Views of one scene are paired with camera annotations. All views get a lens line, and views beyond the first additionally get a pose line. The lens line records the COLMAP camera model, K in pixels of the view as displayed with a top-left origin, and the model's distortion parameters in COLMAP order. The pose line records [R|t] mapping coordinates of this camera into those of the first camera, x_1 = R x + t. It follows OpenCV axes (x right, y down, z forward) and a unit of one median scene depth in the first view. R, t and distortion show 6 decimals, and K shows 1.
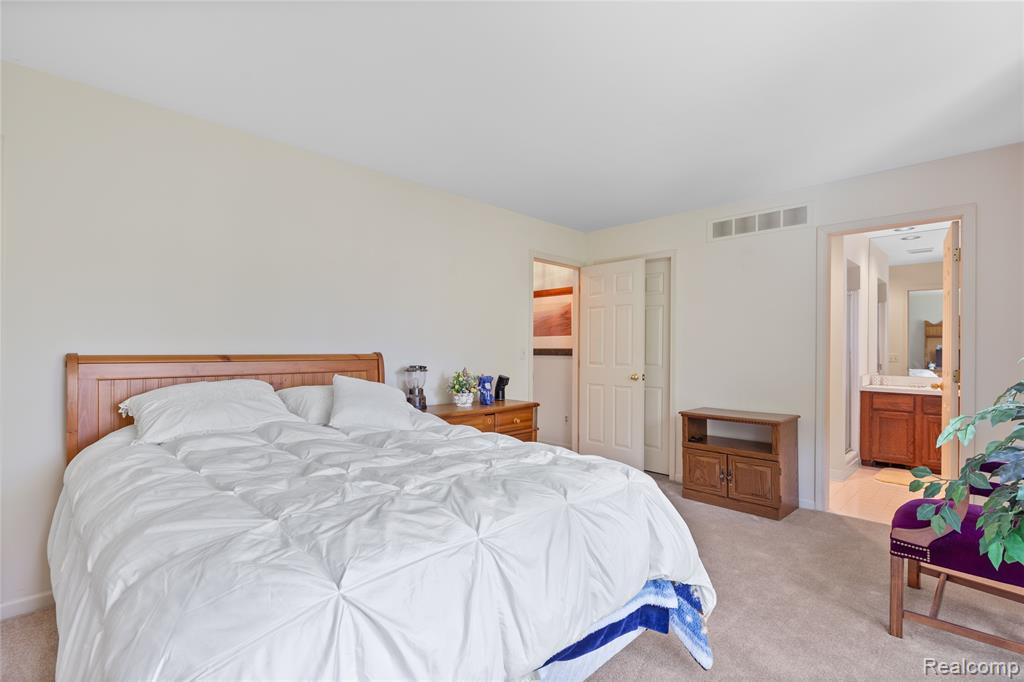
lens RADIAL K [[470.9, 0, 516.4], [0, 470.9, 347.3], [0, 0, 1]] dist [0.002039, -0.000261]
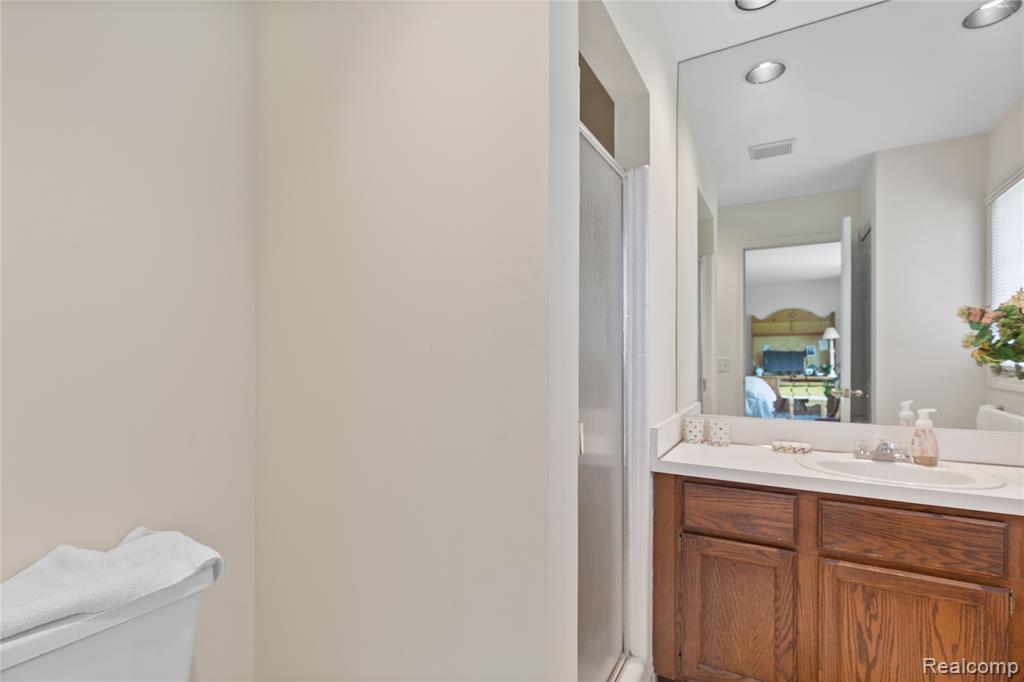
lens RADIAL K [[470.9, 0, 516.4], [0, 470.9, 347.3], [0, 0, 1]] dist [0.002039, -0.000261]
pose [[0.961650, 0.000066, 0.274278, 0.552373], [0.001720, 0.999979, -0.006272, 0.006108], [-0.274273, 0.006503, 0.961630, 0.714308]]
